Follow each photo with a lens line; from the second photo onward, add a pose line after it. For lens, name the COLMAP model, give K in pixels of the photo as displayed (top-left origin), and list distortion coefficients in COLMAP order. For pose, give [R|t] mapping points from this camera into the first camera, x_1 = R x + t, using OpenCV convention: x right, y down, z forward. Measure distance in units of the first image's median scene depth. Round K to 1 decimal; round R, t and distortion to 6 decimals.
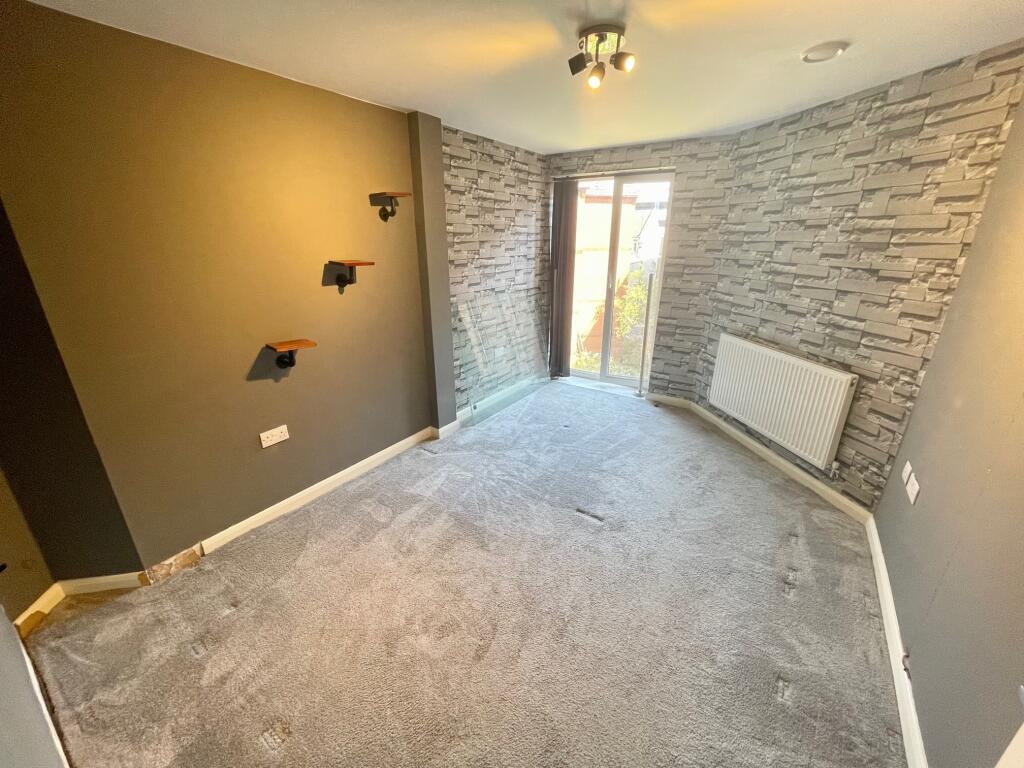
lens RADIAL K [[416.0, 0, 512.0], [0, 416.0, 384.0], [0, 0, 1]] dist [-0.002091, 0.001292]
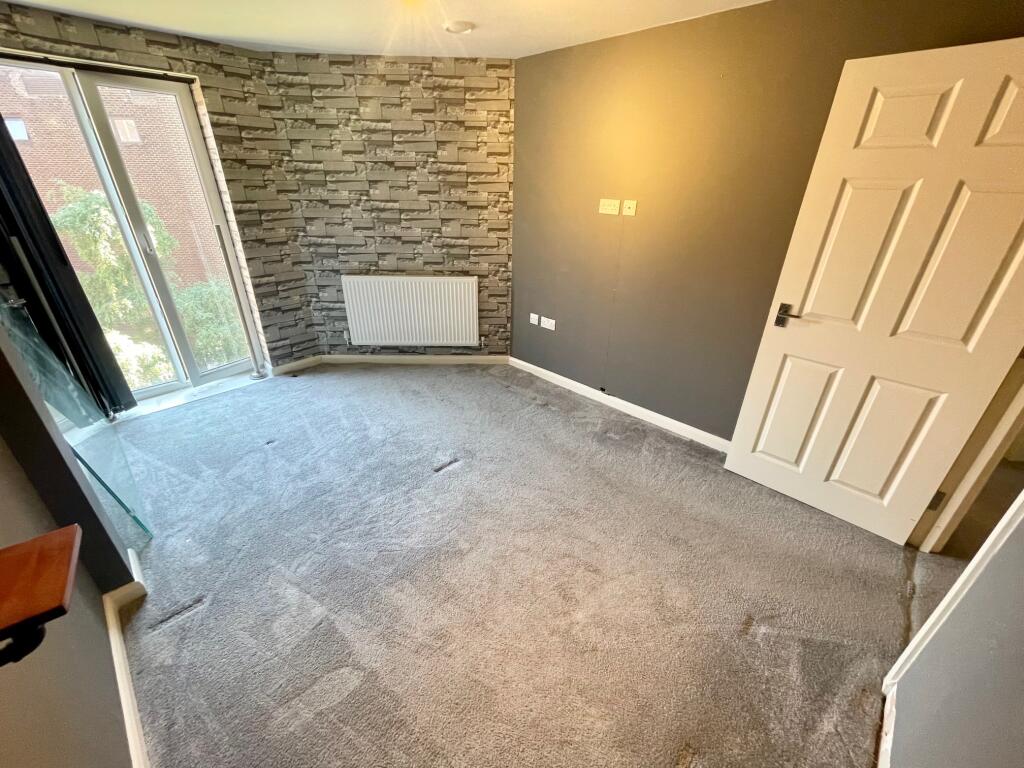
lens RADIAL K [[416.0, 0, 512.0], [0, 416.0, 384.0], [0, 0, 1]] dist [-0.002091, 0.001292]
pose [[0.163565, -0.438167, 0.883887, -0.576008], [0.317110, 0.871757, 0.373472, -0.181877], [-0.934177, 0.219202, 0.281536, 0.500622]]
